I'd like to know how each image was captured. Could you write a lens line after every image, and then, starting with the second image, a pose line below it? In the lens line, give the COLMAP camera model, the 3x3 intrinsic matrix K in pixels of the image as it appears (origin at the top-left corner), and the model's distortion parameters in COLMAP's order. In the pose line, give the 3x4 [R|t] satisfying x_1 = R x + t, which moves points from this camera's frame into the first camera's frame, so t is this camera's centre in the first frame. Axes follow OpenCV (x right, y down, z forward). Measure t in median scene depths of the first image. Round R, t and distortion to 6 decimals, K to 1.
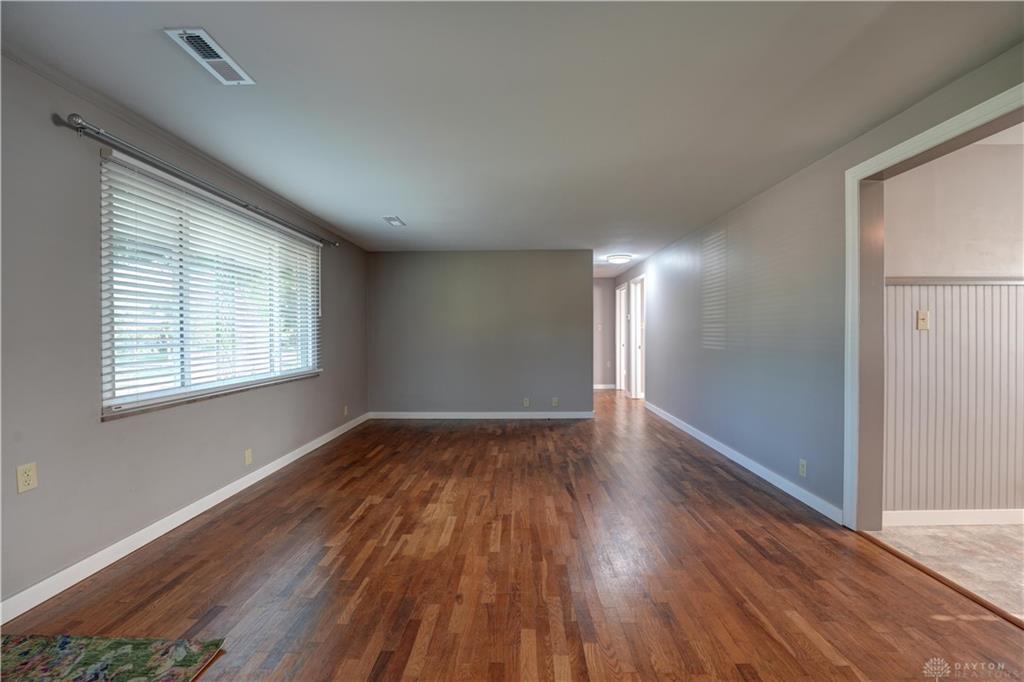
lens RADIAL K [[416.0, 0, 517.4], [0, 416.0, 335.7], [0, 0, 1]] dist [-0.019092, 0.000669]
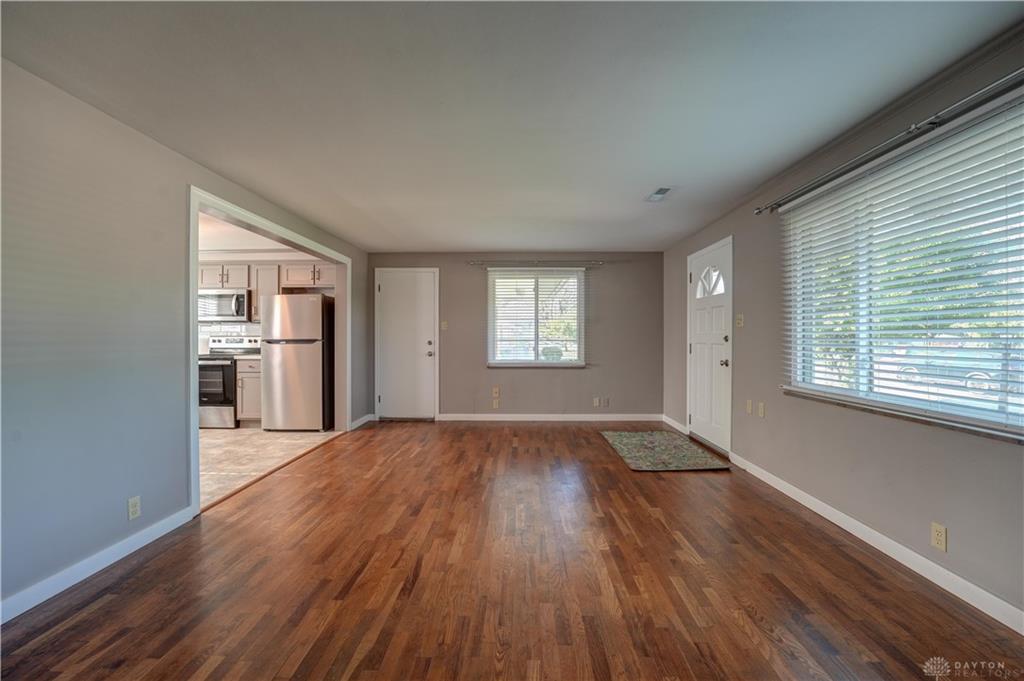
lens RADIAL K [[420.4, 0, 513.2], [0, 420.4, 340.2], [0, 0, 1]] dist [-0.020622, 0.000160]
pose [[-0.999914, 0.004908, 0.012152, -0.046718], [0.005052, 0.999917, 0.011863, -0.005118], [-0.012092, 0.011924, -0.999856, 2.012813]]
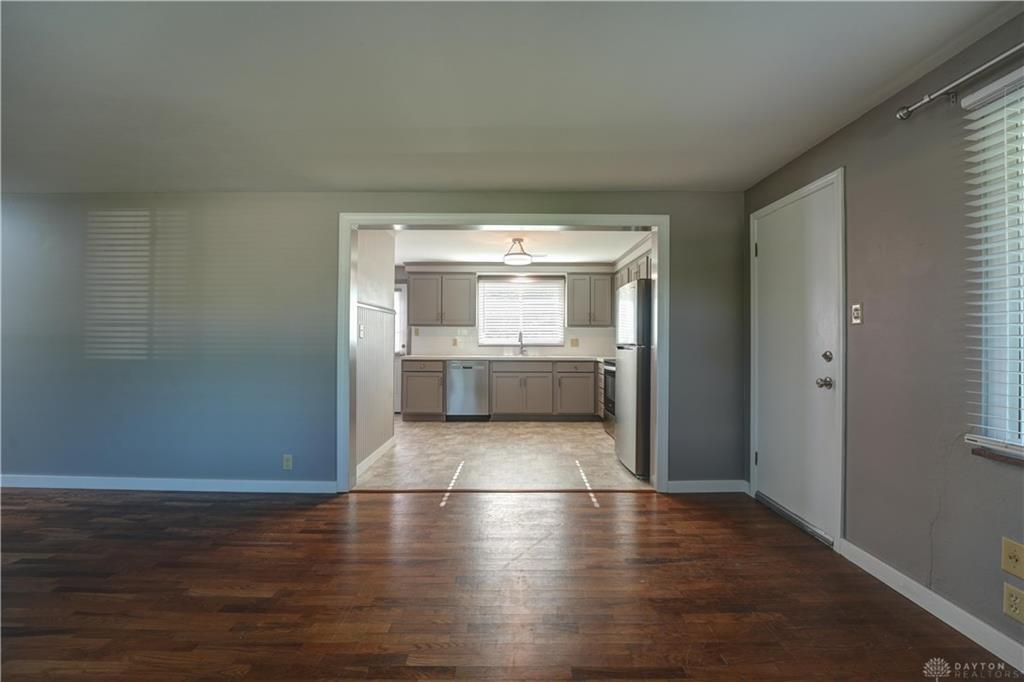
lens RADIAL K [[420.4, 0, 513.2], [0, 420.4, 340.7], [0, 0, 1]] dist [-0.020622, 0.000160]
pose [[-0.011043, 0.003983, 0.999931, -0.489295], [0.001378, 0.999991, -0.003968, 0.001718], [-0.999938, 0.001334, -0.011049, 0.462985]]
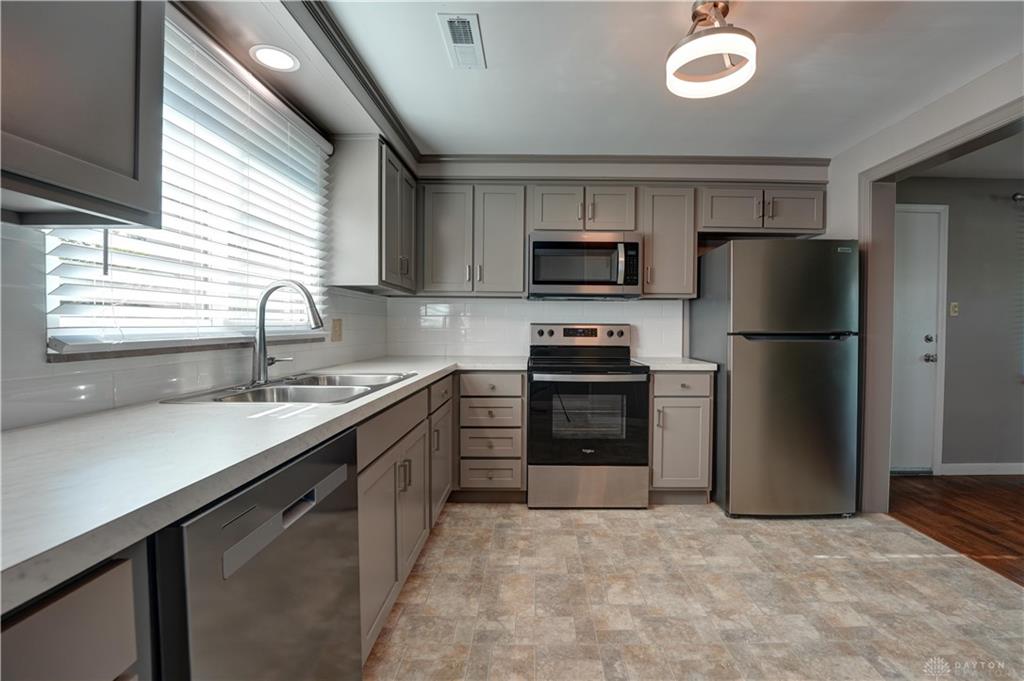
lens RADIAL K [[432.0, 0, 537.2], [0, 432.0, 339.2], [0, 0, 1]] dist [-0.021387, 0.000066]
pose [[-0.999927, -0.001322, -0.012003, 1.636351], [-0.001709, 0.999478, 0.032262, -0.003732], [0.011954, 0.032280, -0.999407, 1.025619]]
